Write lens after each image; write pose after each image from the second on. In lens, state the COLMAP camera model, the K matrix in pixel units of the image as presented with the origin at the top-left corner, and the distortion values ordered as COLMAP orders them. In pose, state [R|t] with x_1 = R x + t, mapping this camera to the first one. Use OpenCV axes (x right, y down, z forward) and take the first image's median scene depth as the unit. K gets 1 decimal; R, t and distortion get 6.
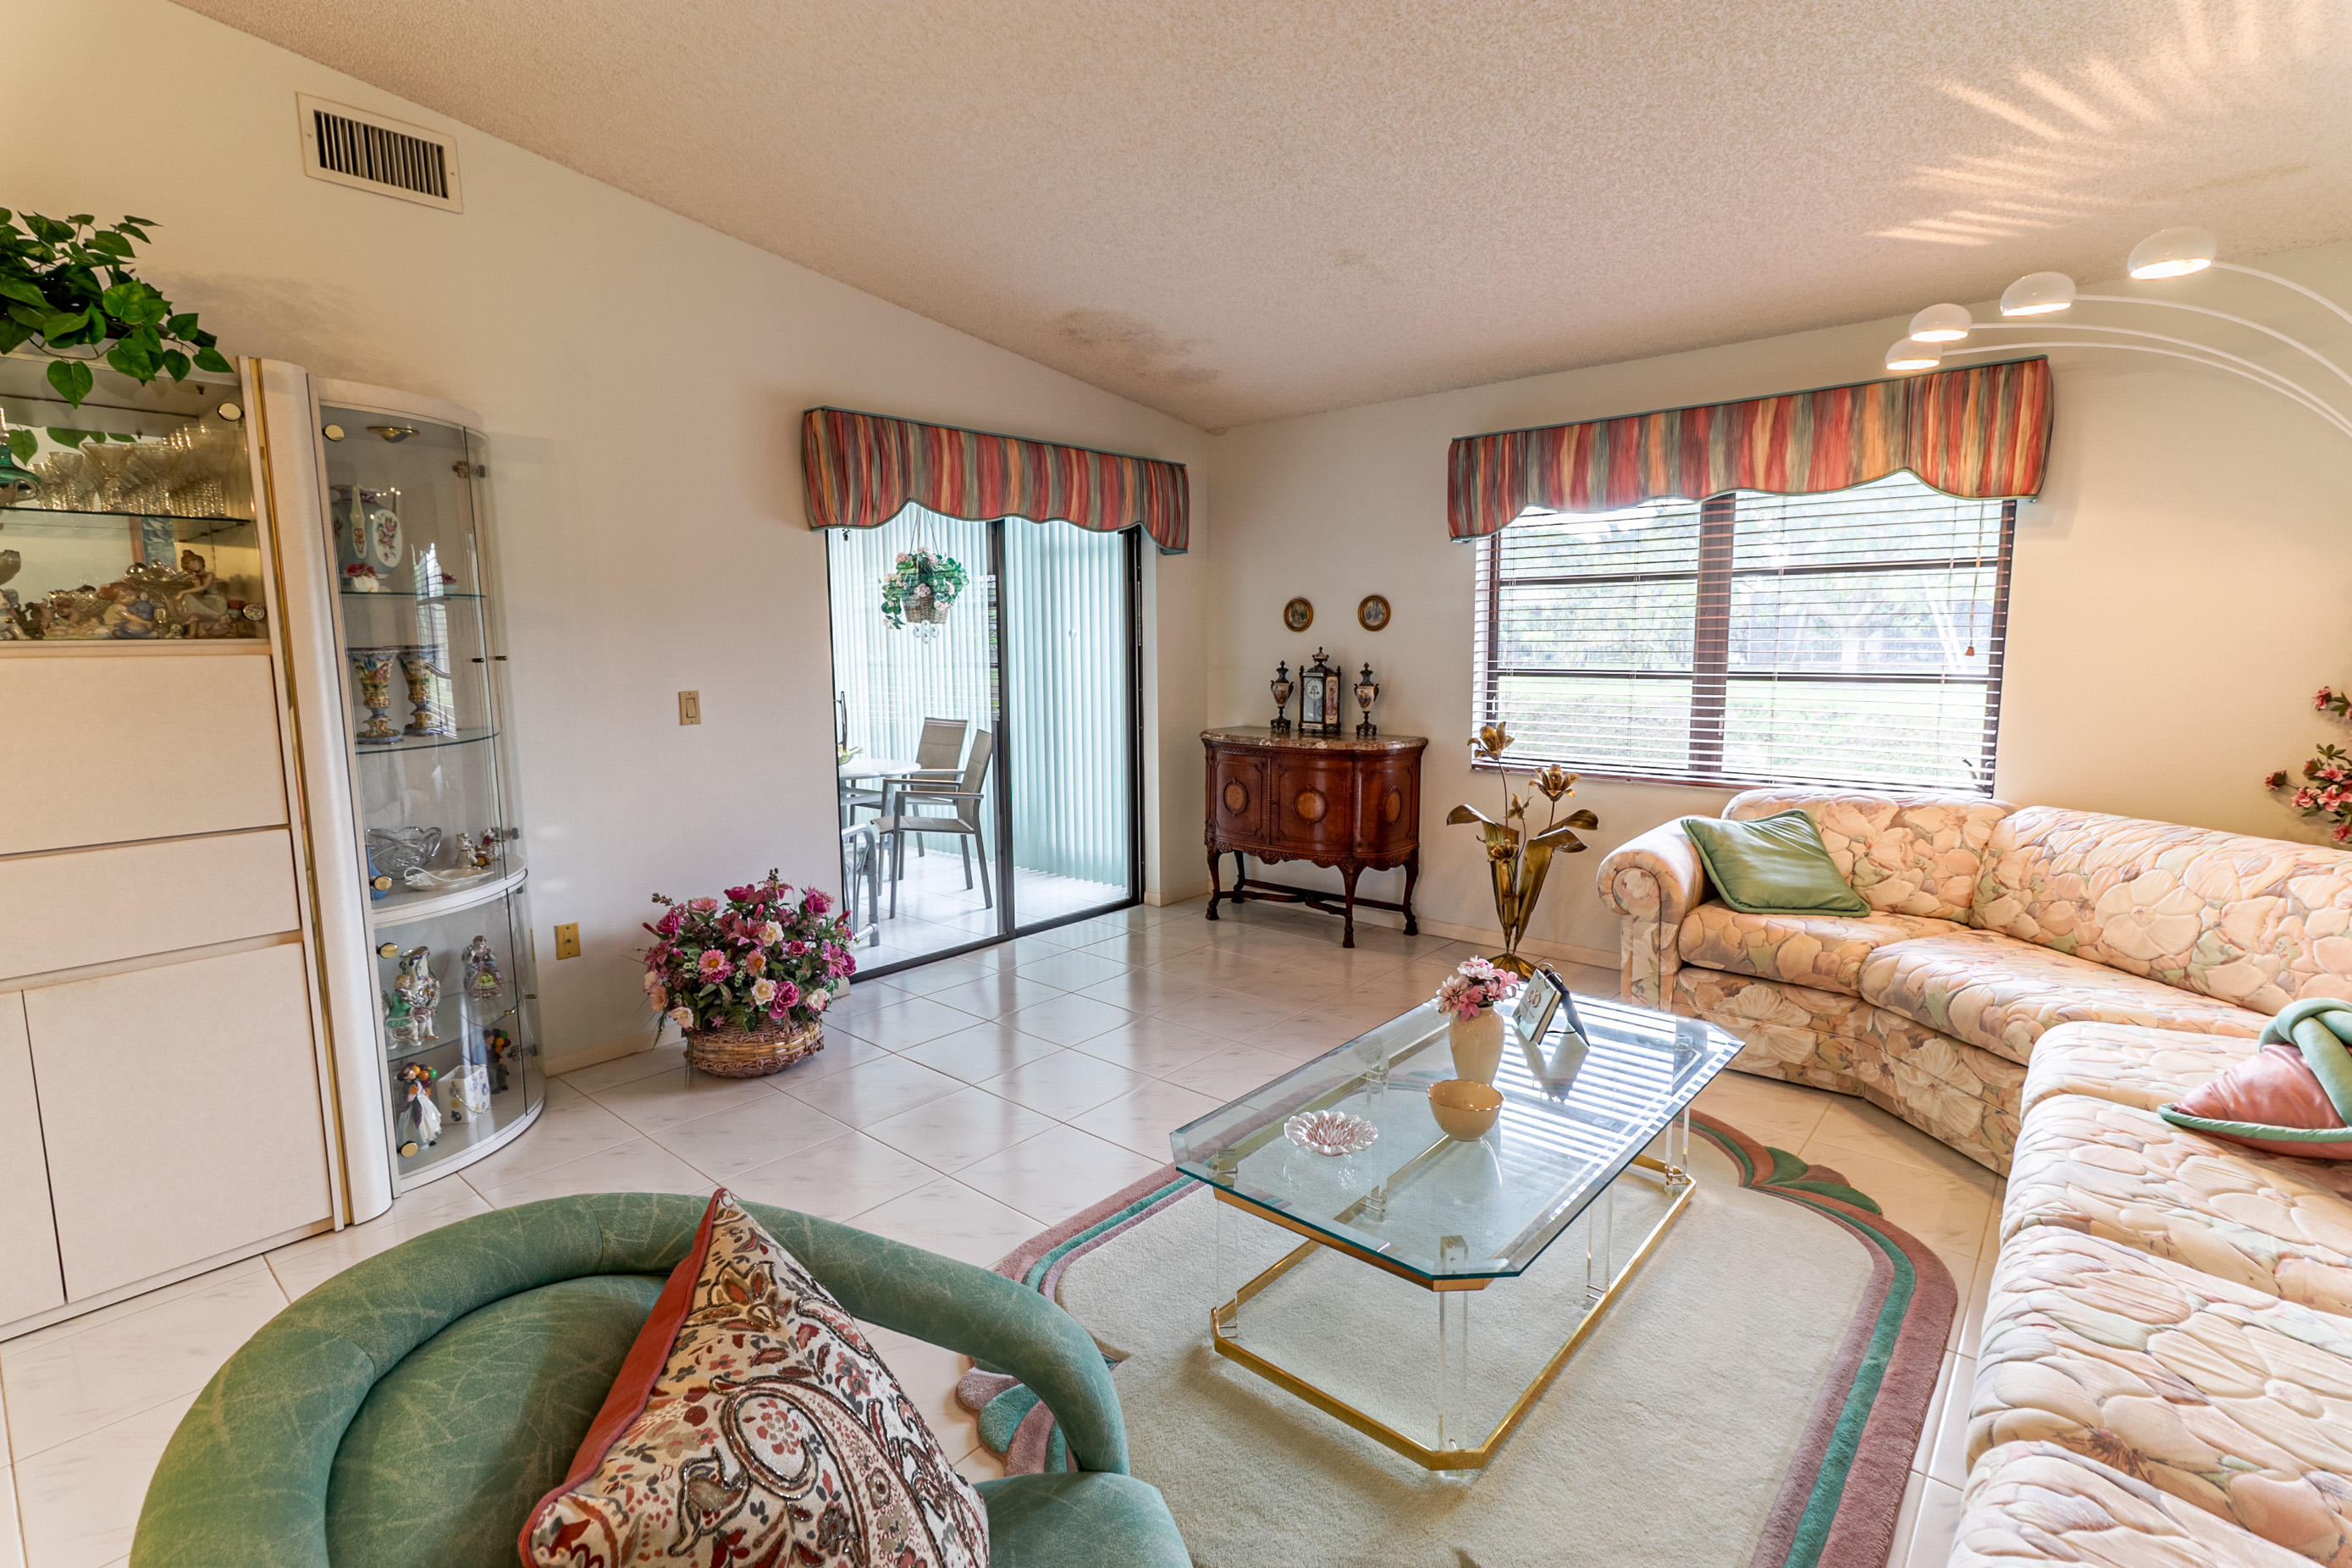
lens RADIAL K [[1093.9, 0, 1170.4], [0, 1093.9, 768.2], [0, 0, 1]] dist [0.002789, 0.001893]
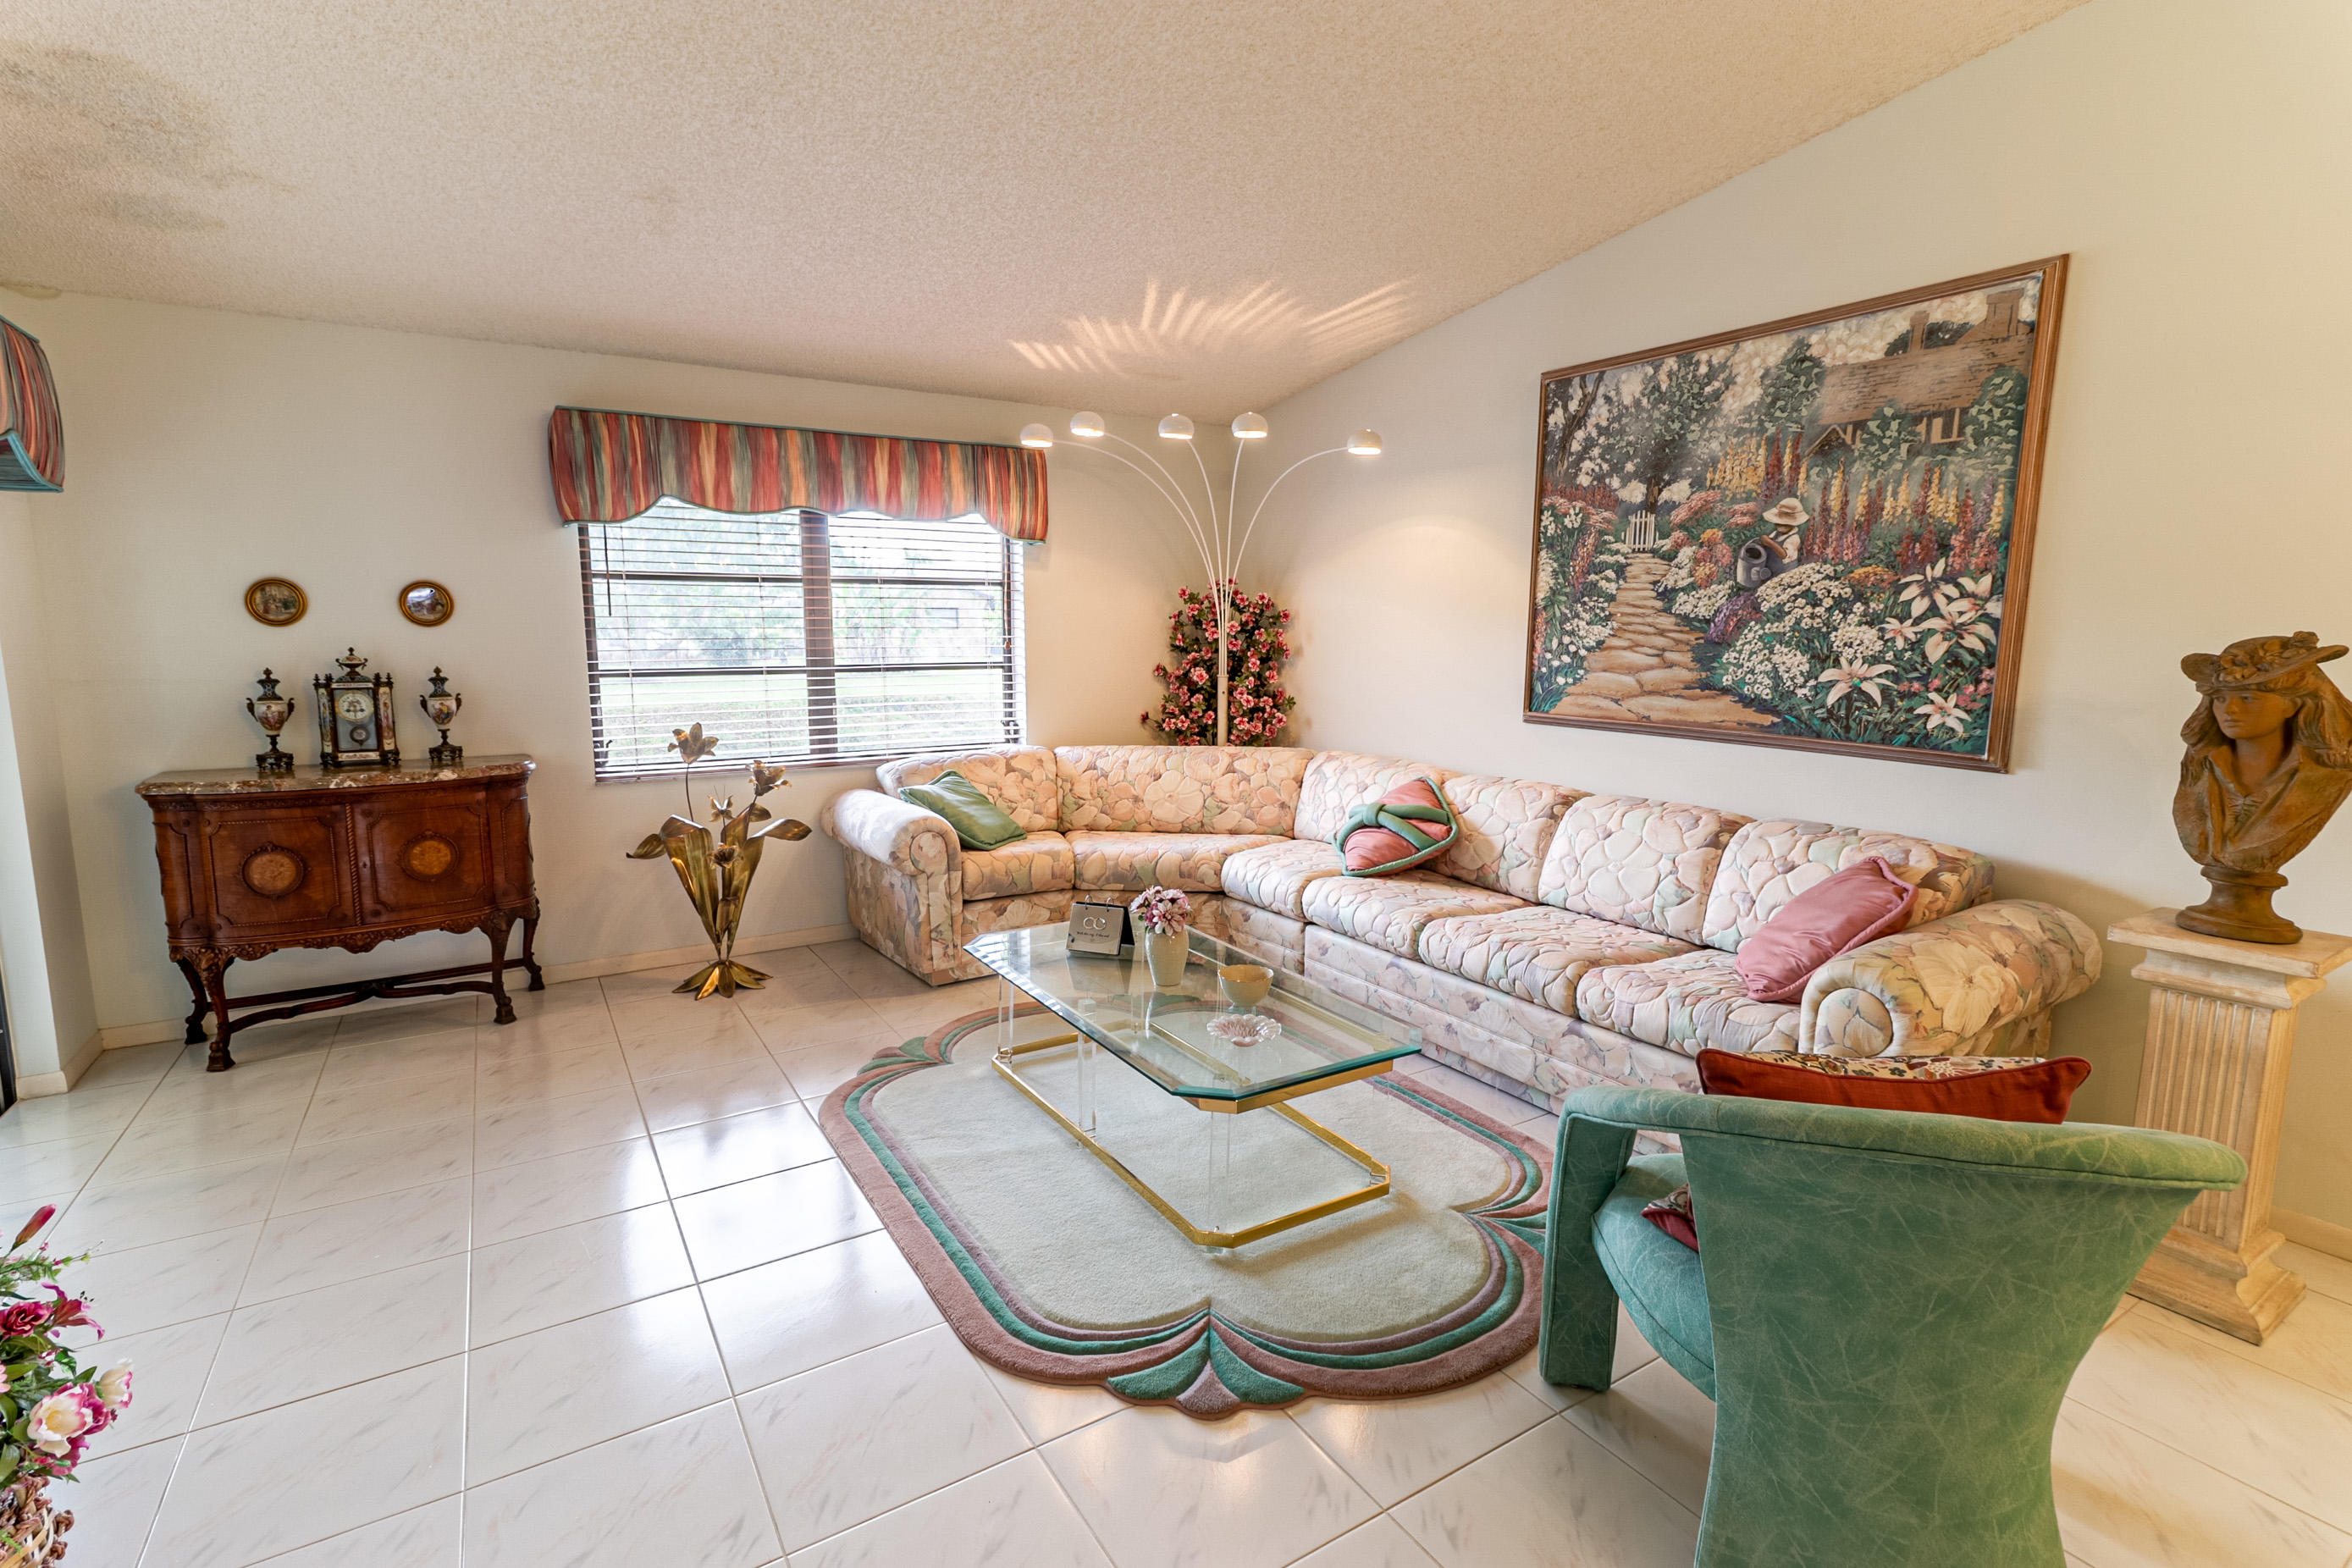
lens RADIAL K [[1093.9, 0, 1170.4], [0, 1093.9, 768.2], [0, 0, 1]] dist [0.002789, 0.001893]
pose [[0.297204, -0.113719, 0.948018, -0.496155], [0.114017, 0.990005, 0.083011, -0.036391], [-0.947982, 0.083419, 0.307199, 0.323675]]
